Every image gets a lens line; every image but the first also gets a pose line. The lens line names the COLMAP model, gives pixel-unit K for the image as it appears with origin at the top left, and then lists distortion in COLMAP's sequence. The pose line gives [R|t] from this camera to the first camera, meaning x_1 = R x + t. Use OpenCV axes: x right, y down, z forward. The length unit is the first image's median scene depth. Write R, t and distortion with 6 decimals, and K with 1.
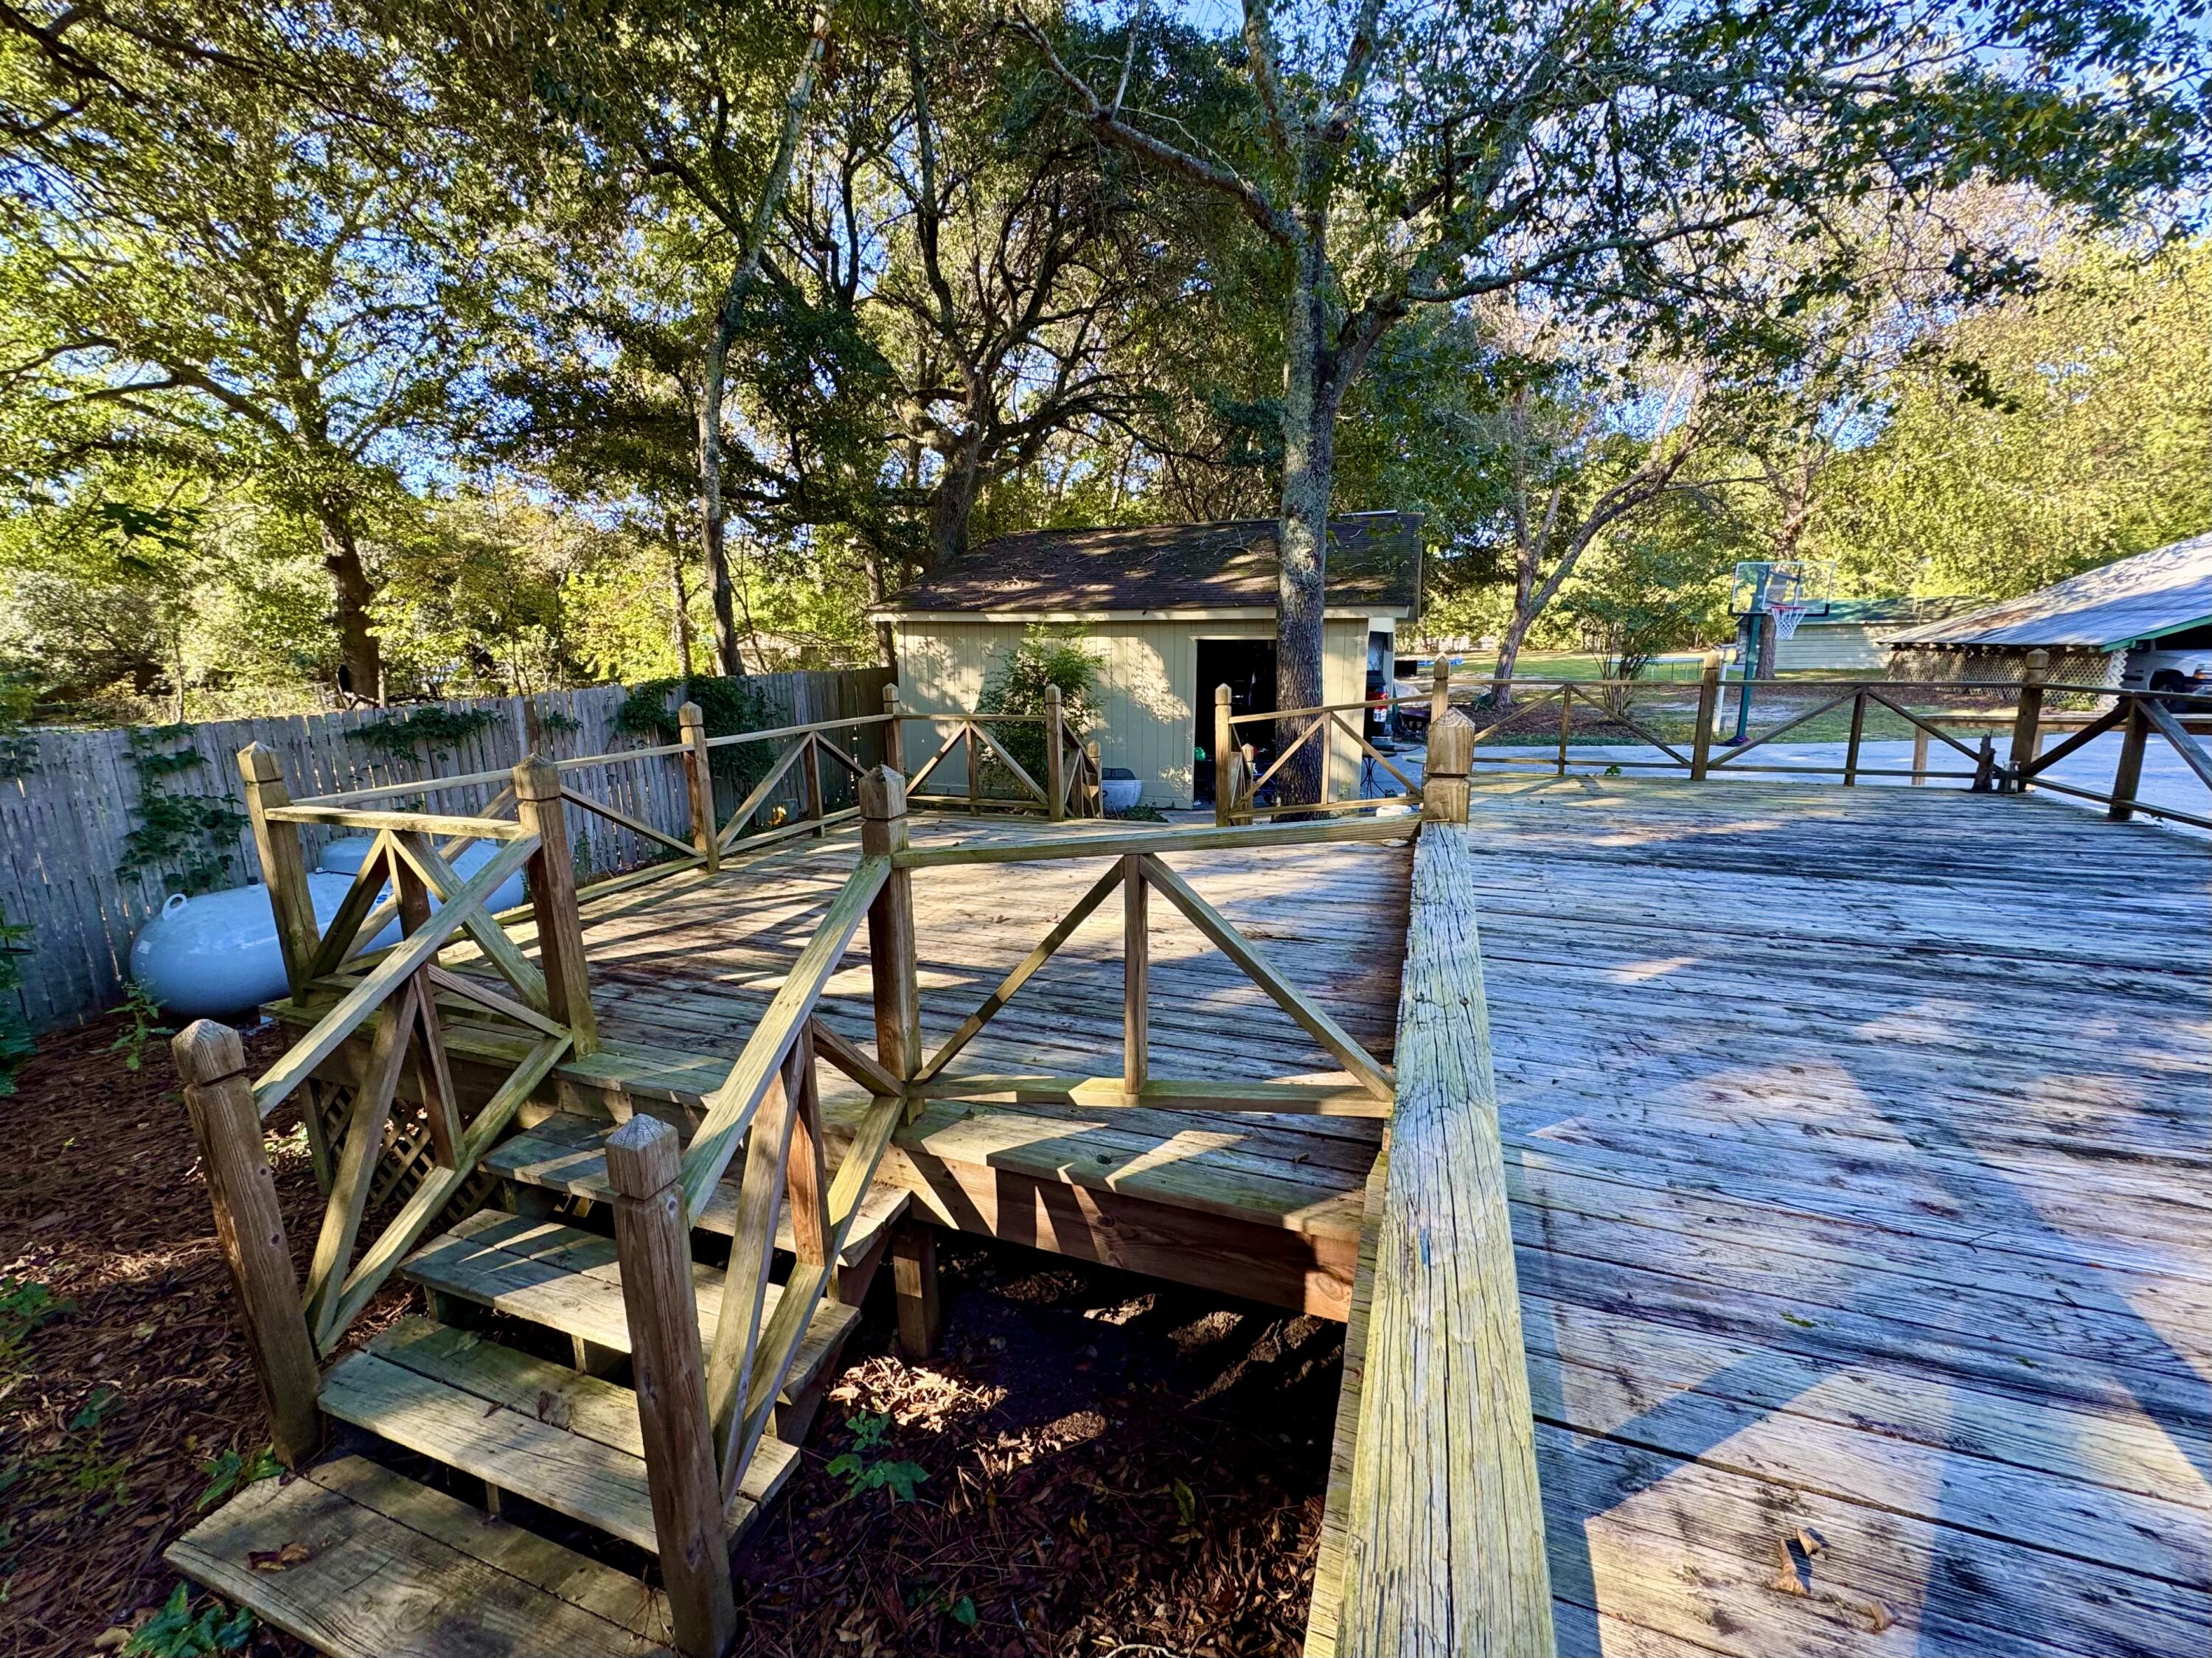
lens RADIAL K [[889.6, 0, 1107.0], [0, 889.6, 824.8], [0, 0, 1]] dist [-0.000623, -0.000066]
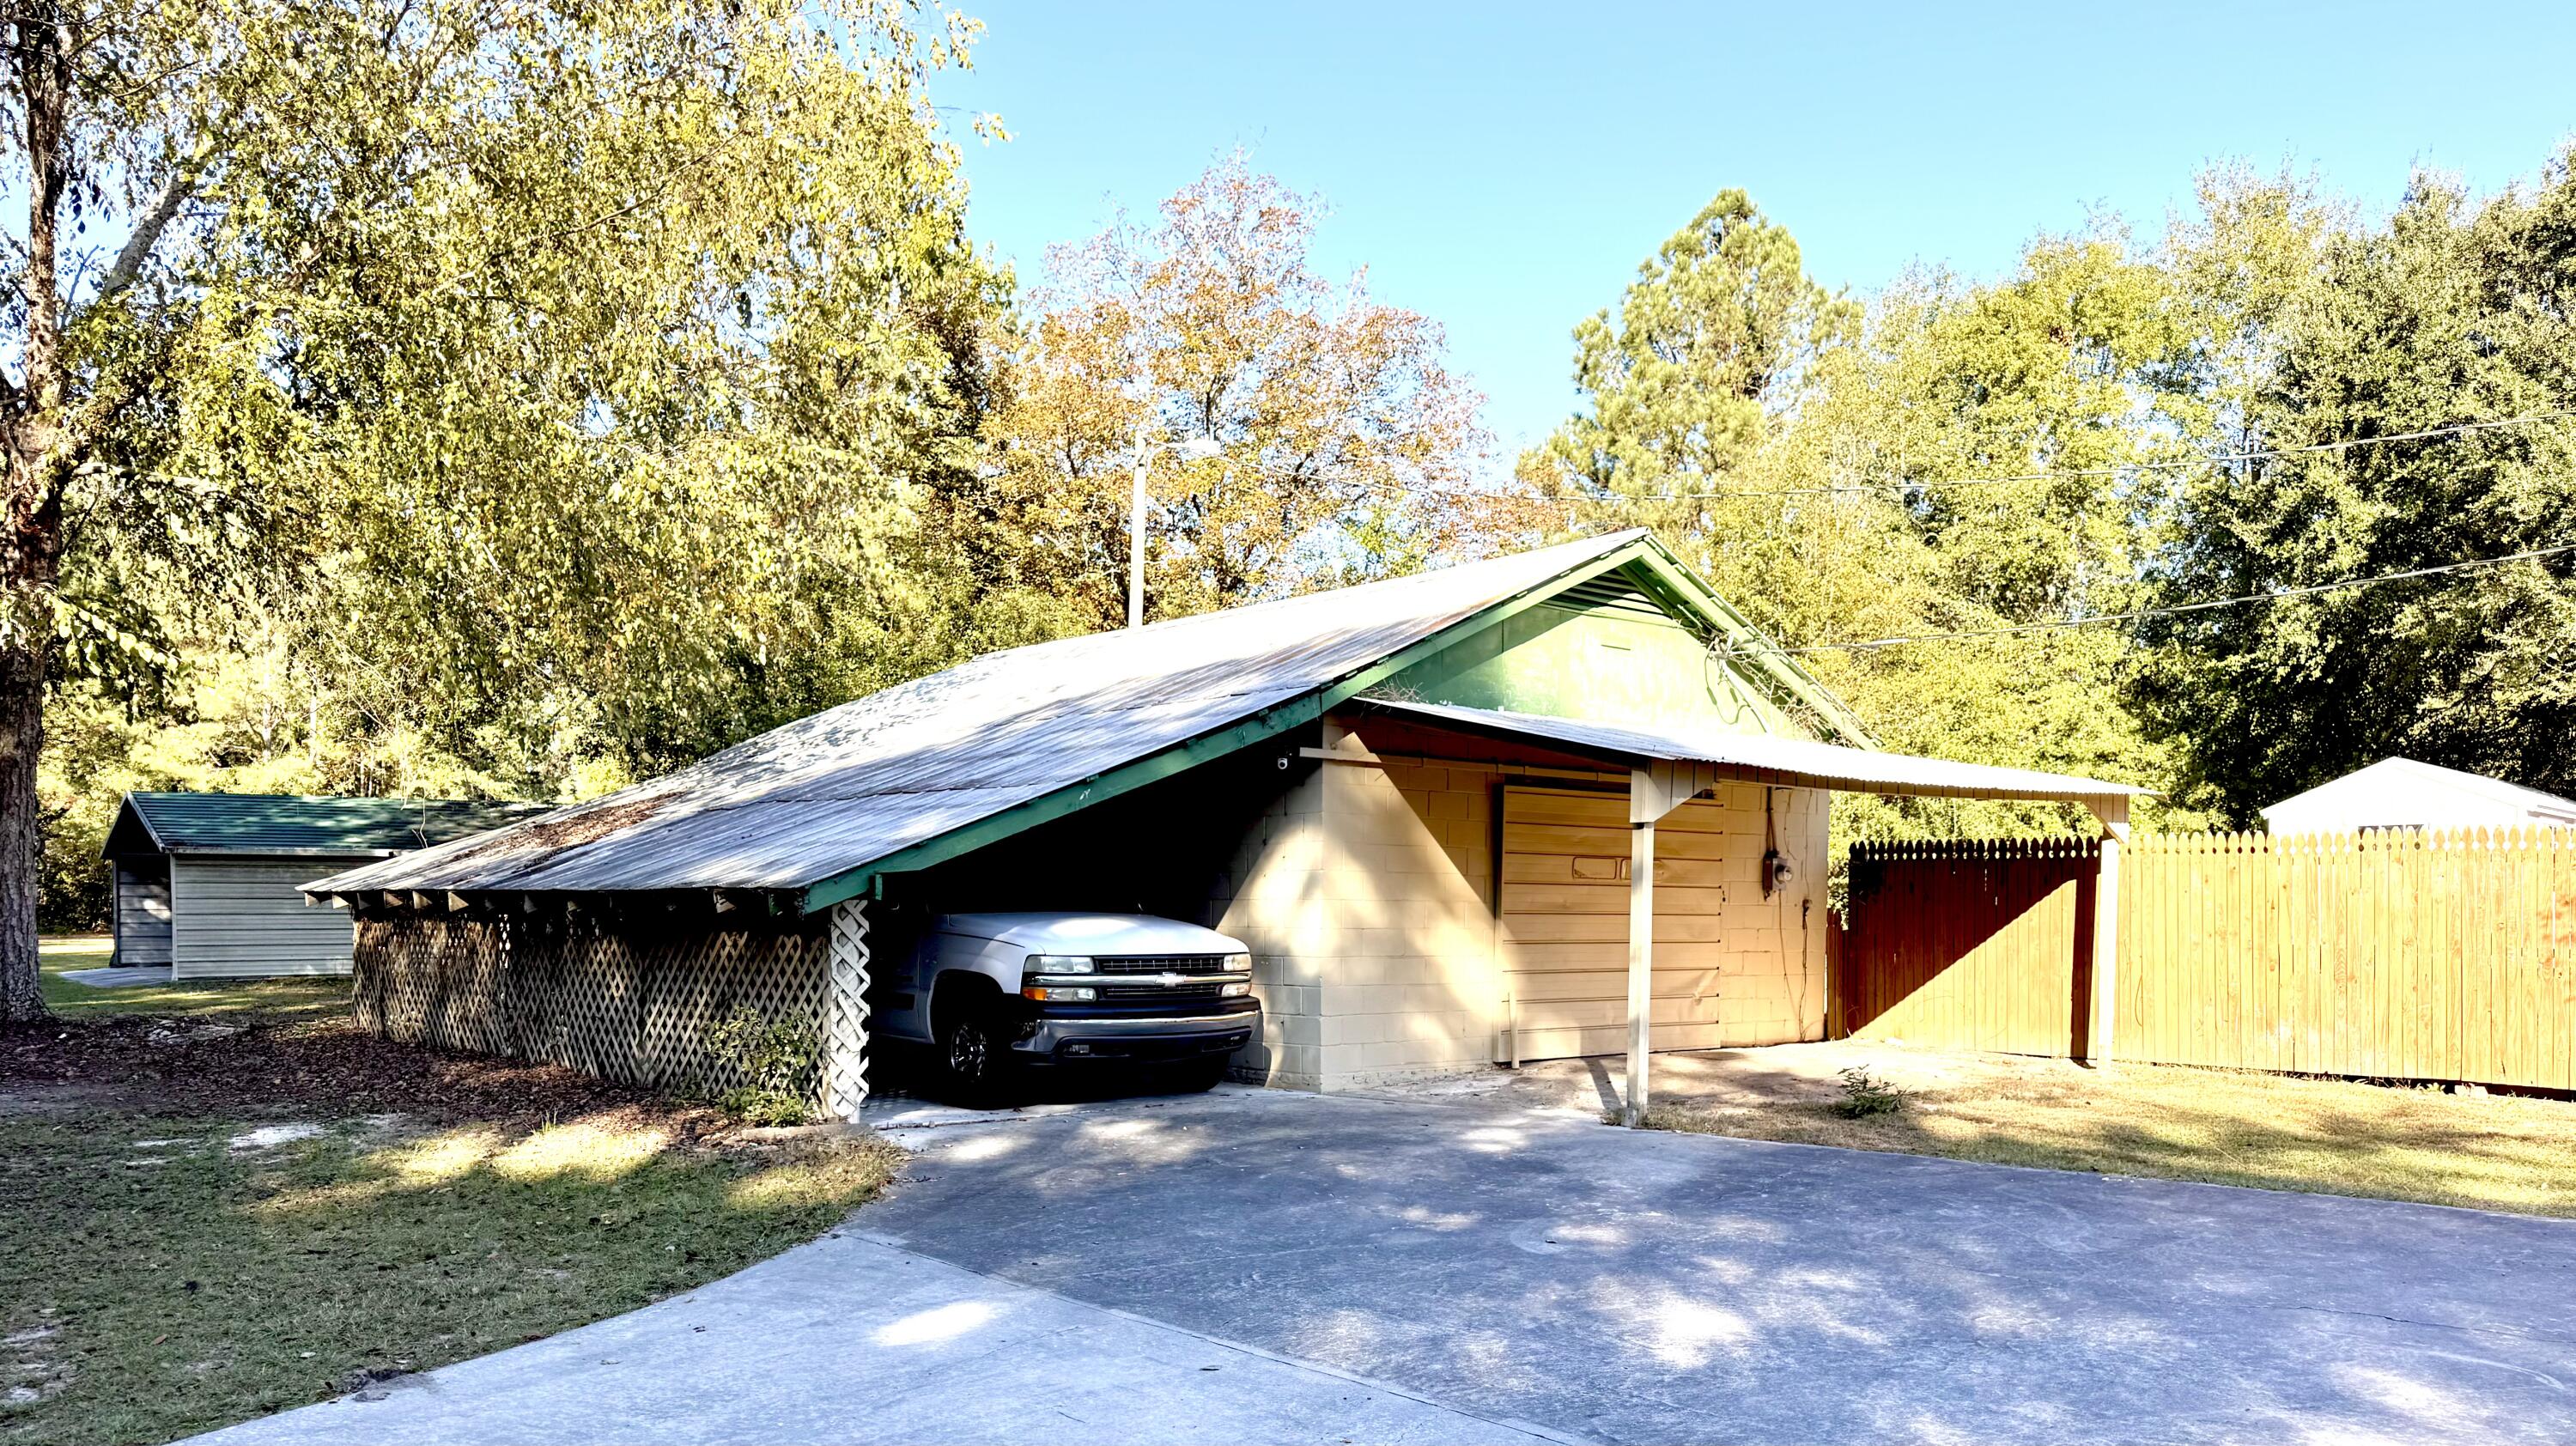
lens RADIAL K [[1778.5, 0, 1289.9], [0, 1778.5, 723.0], [0, 0, 1]] dist [0.000669, 0.000019]
pose [[0.482667, 0.121223, 0.867374, 0.669735], [0.158790, 0.961848, -0.222789, -0.097120], [-0.861289, 0.245263, 0.445003, 0.576175]]
